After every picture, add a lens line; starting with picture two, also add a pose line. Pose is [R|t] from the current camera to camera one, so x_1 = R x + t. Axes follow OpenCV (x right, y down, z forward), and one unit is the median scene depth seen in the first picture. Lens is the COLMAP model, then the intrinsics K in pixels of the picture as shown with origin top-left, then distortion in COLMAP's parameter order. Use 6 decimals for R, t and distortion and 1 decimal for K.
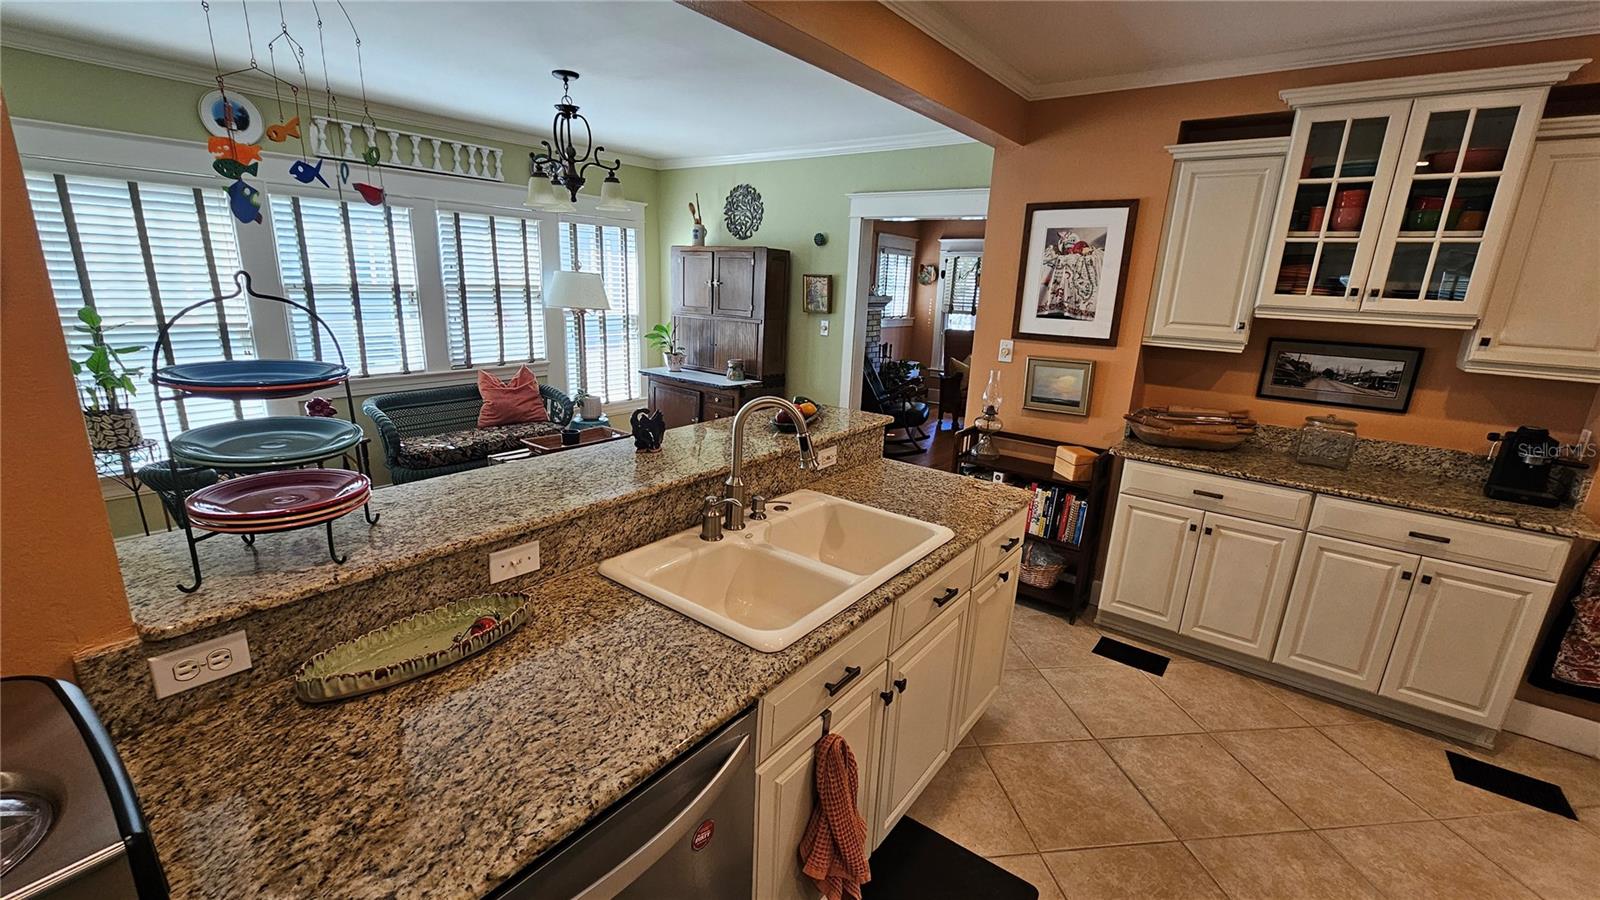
lens RADIAL K [[656.2, 0, 805.9], [0, 656.2, 456.6], [0, 0, 1]] dist [-0.003112, -0.000752]
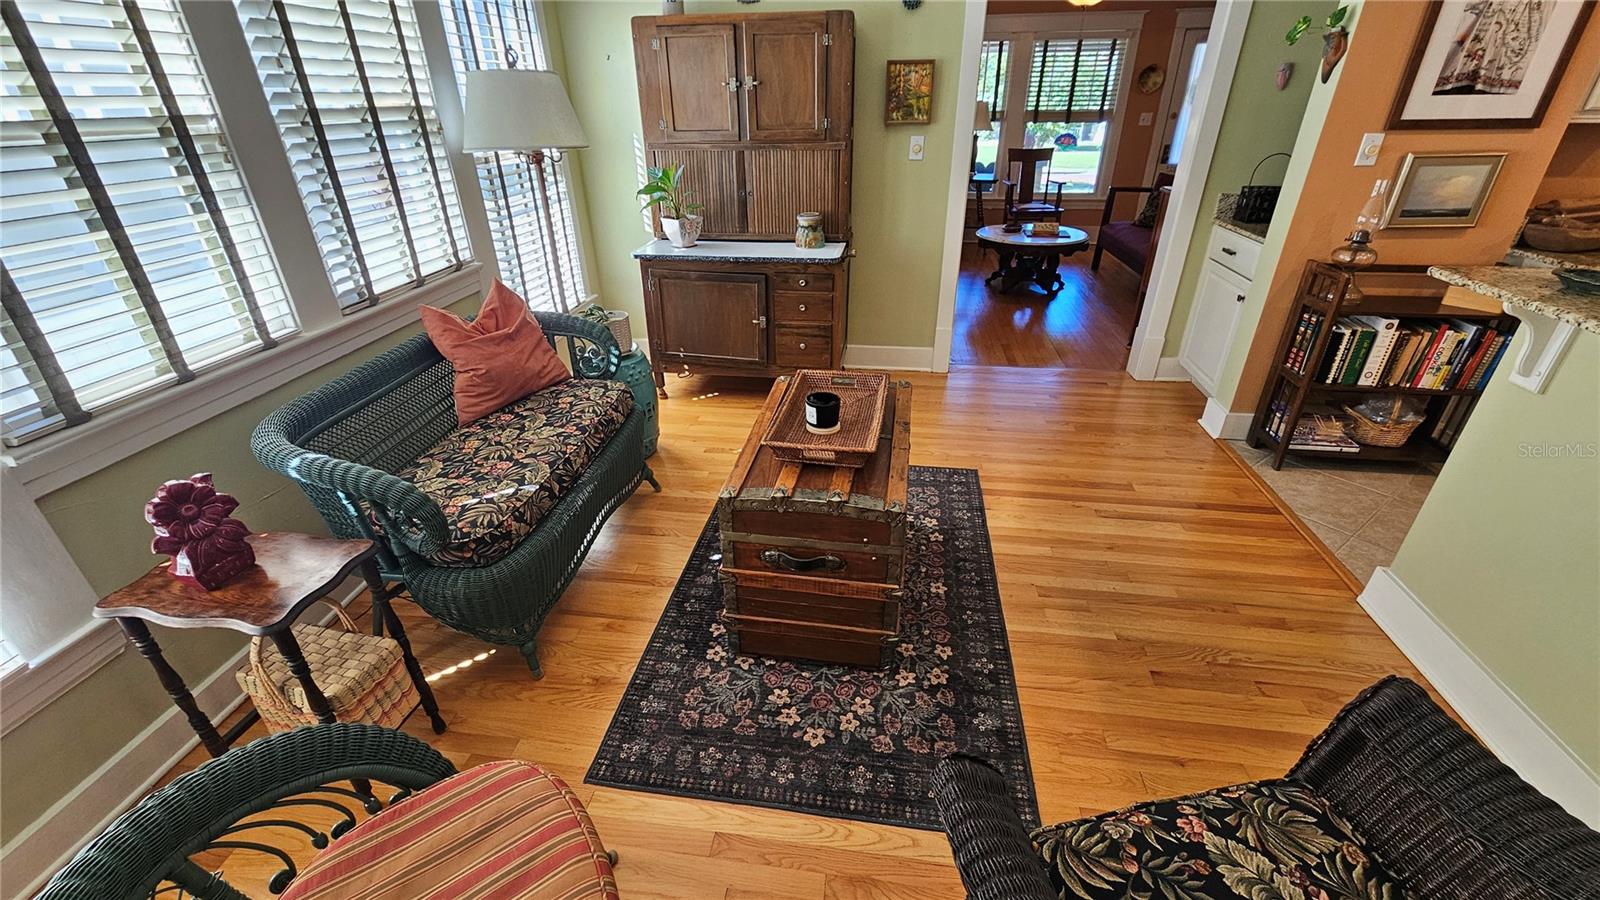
lens RADIAL K [[656.2, 0, 798.9], [0, 656.2, 456.3], [0, 0, 1]] dist [-0.003112, -0.000752]
pose [[0.874195, -0.276782, 0.398968, -0.525954], [0.172937, 0.945232, 0.276820, -0.123783], [-0.453736, -0.172998, 0.874183, 0.491232]]
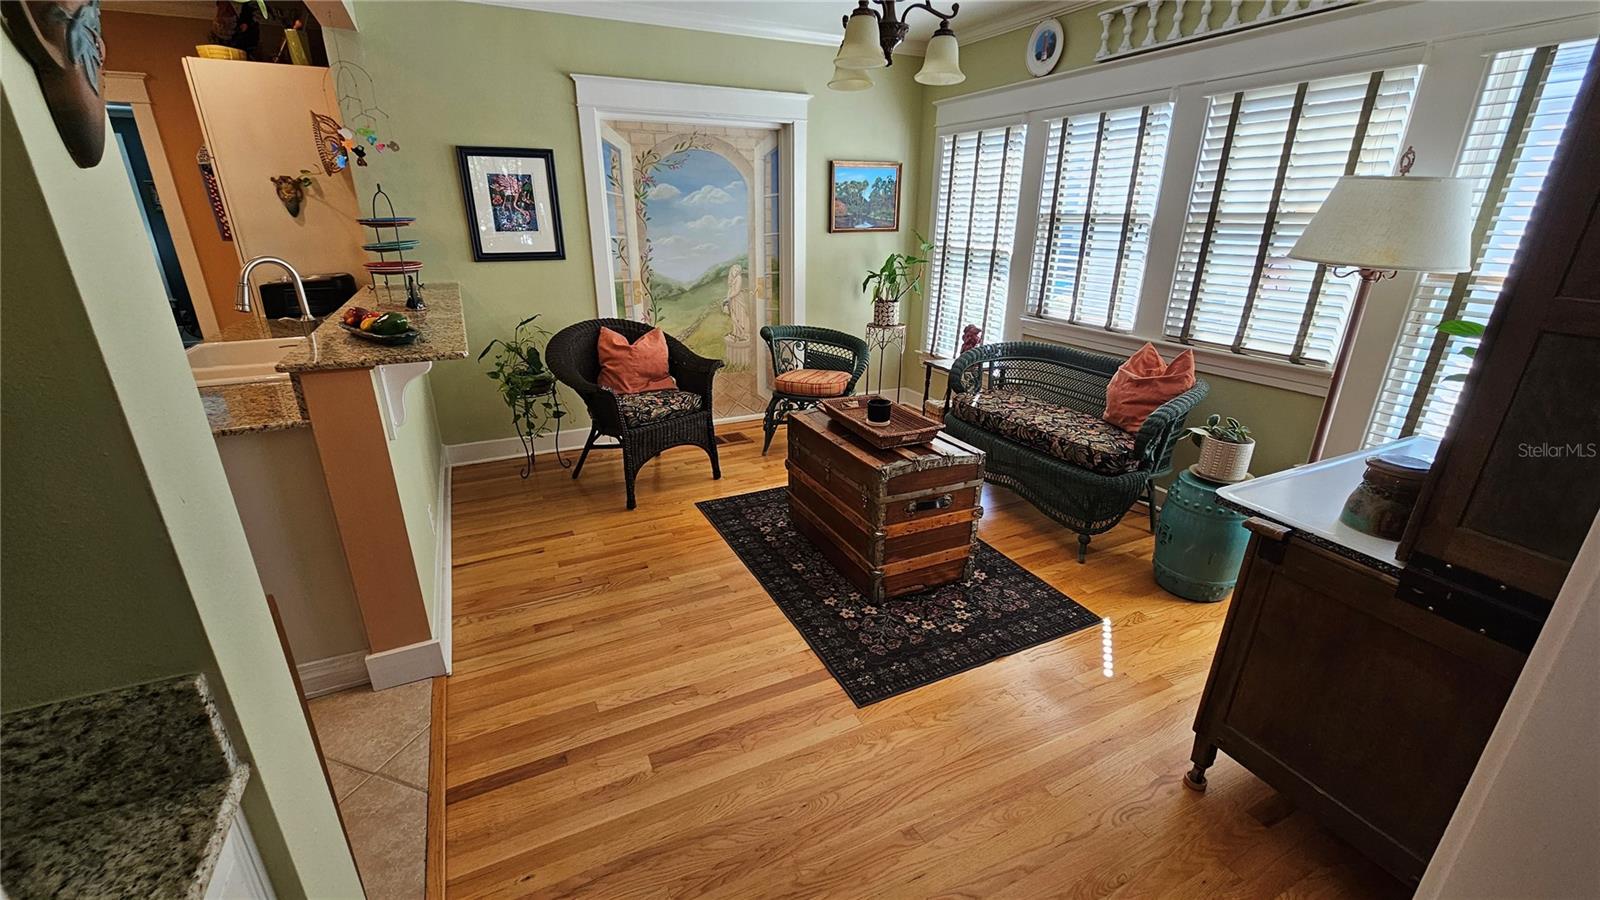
lens RADIAL K [[656.2, 0, 798.2], [0, 656.2, 455.8], [0, 0, 1]] dist [-0.003112, -0.000752]
pose [[-0.448488, 0.272257, -0.851313, 0.288124], [-0.254232, 0.874274, 0.413534, -0.237650], [0.856869, 0.401897, -0.322886, 1.047945]]
